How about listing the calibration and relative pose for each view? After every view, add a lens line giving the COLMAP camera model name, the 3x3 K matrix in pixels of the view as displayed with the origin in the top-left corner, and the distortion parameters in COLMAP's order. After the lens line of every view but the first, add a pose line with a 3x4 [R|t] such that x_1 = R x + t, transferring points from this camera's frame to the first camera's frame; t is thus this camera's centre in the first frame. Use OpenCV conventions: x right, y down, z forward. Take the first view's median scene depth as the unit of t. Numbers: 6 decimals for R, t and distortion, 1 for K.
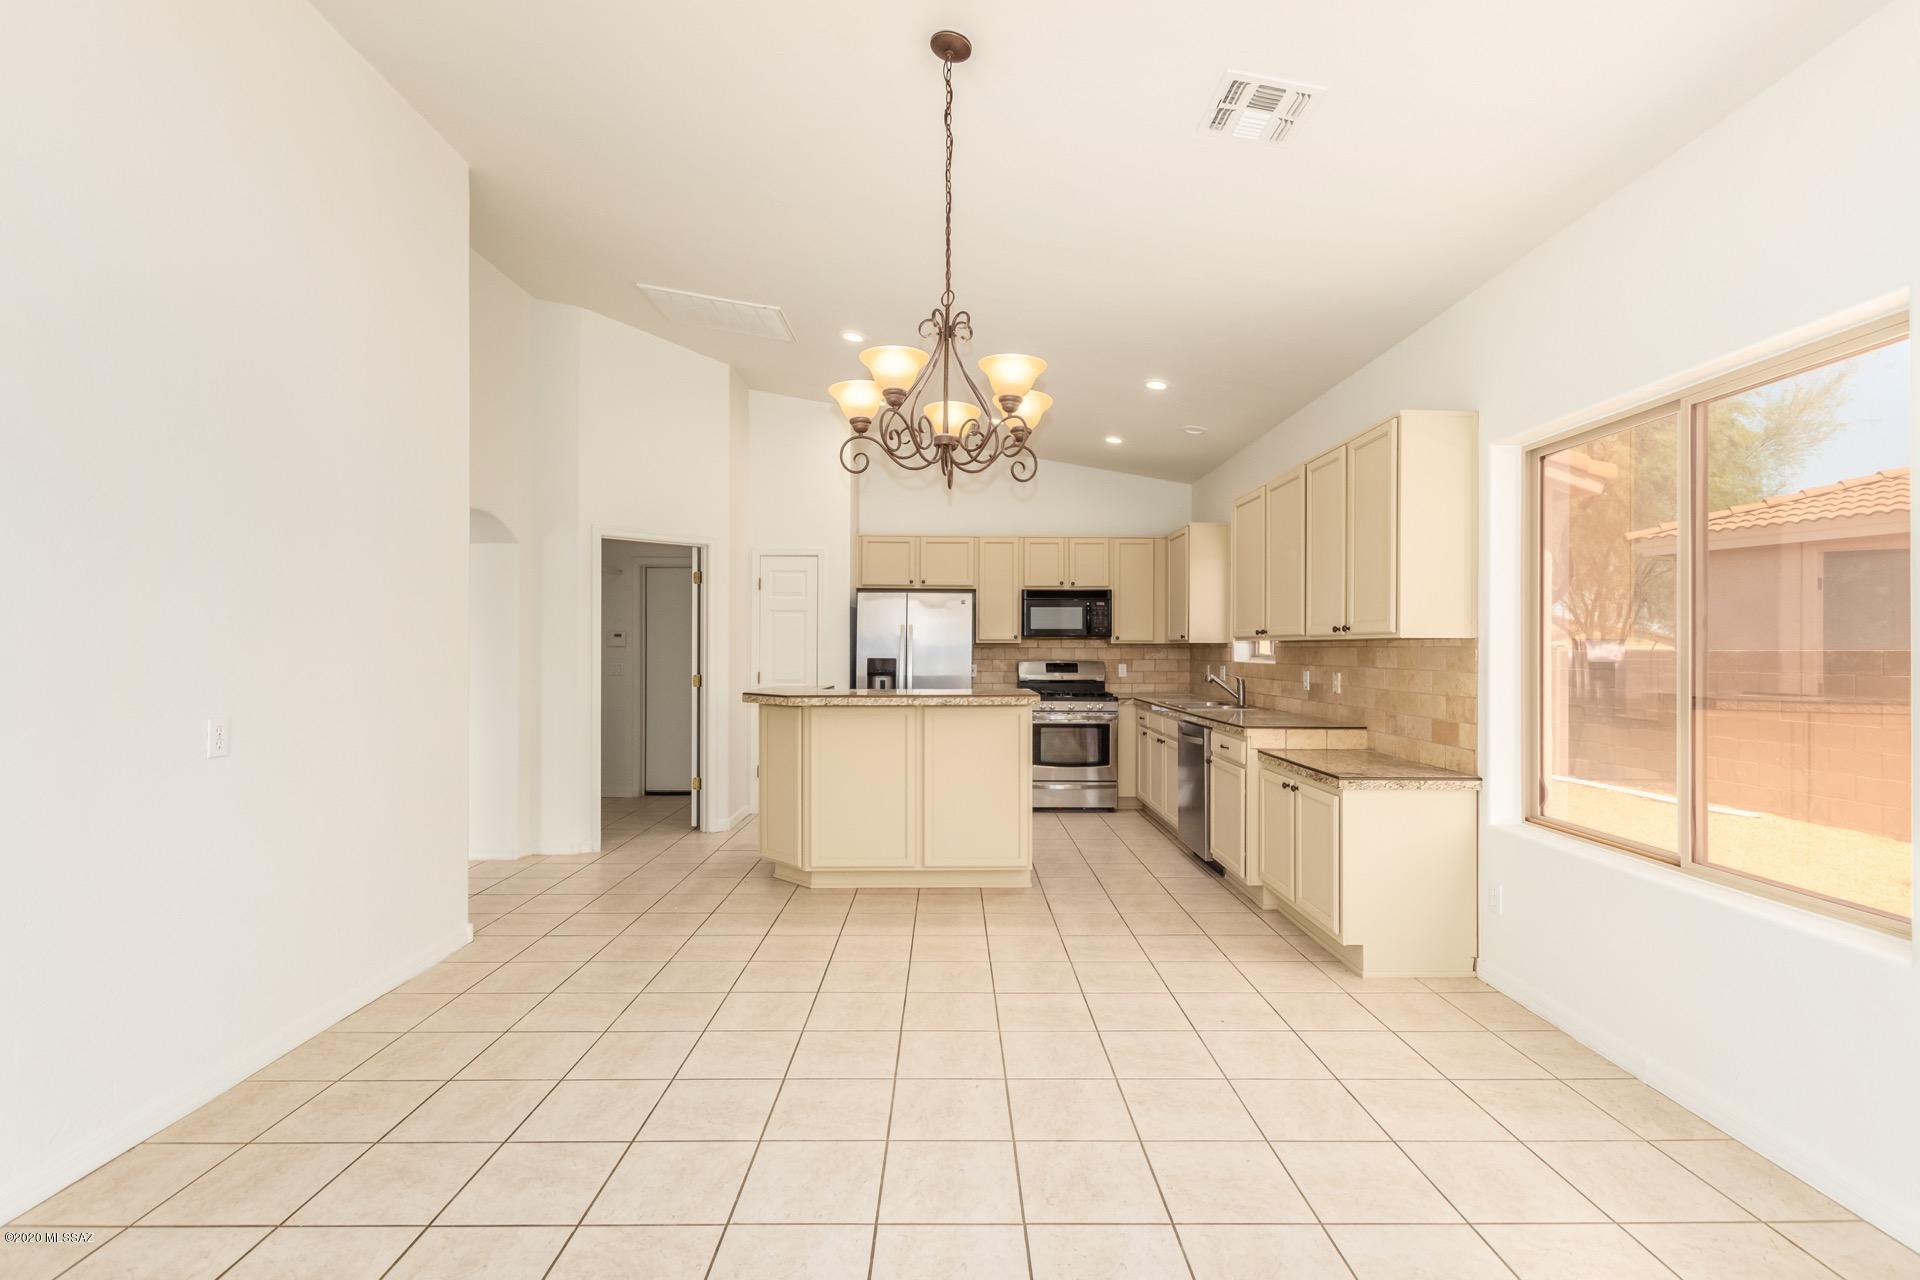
lens RADIAL K [[873.7, 0, 955.9], [0, 873.7, 645.1], [0, 0, 1]] dist [0.008050, -0.001395]
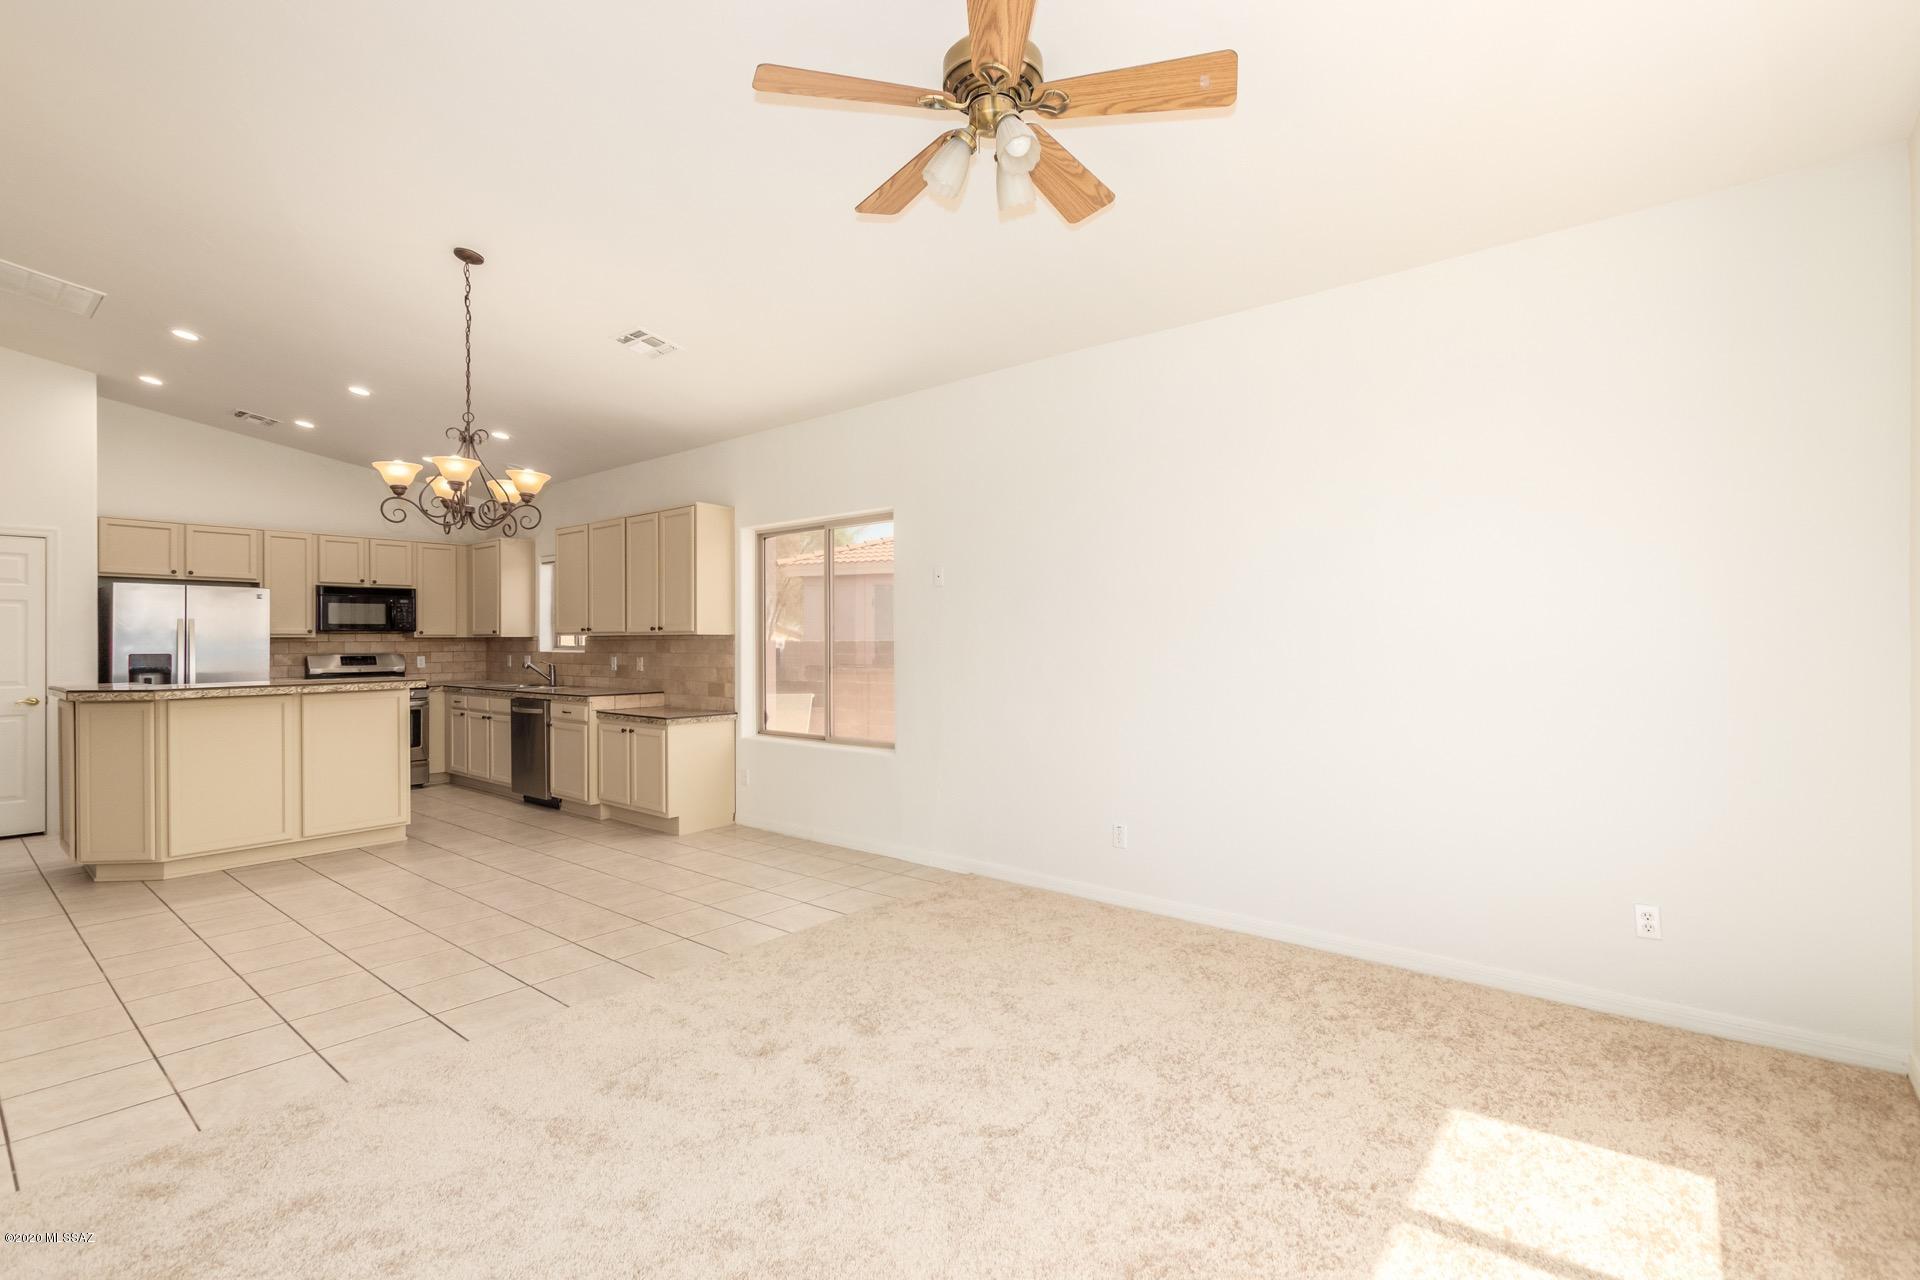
lens RADIAL K [[873.7, 0, 961.0], [0, 873.7, 640.0], [0, 0, 1]] dist [0.008050, -0.001395]
pose [[0.640167, -0.005484, 0.768216, -0.325197], [0.002581, 0.999984, 0.004988, -0.003310], [-0.768231, -0.001210, 0.640171, -0.336956]]
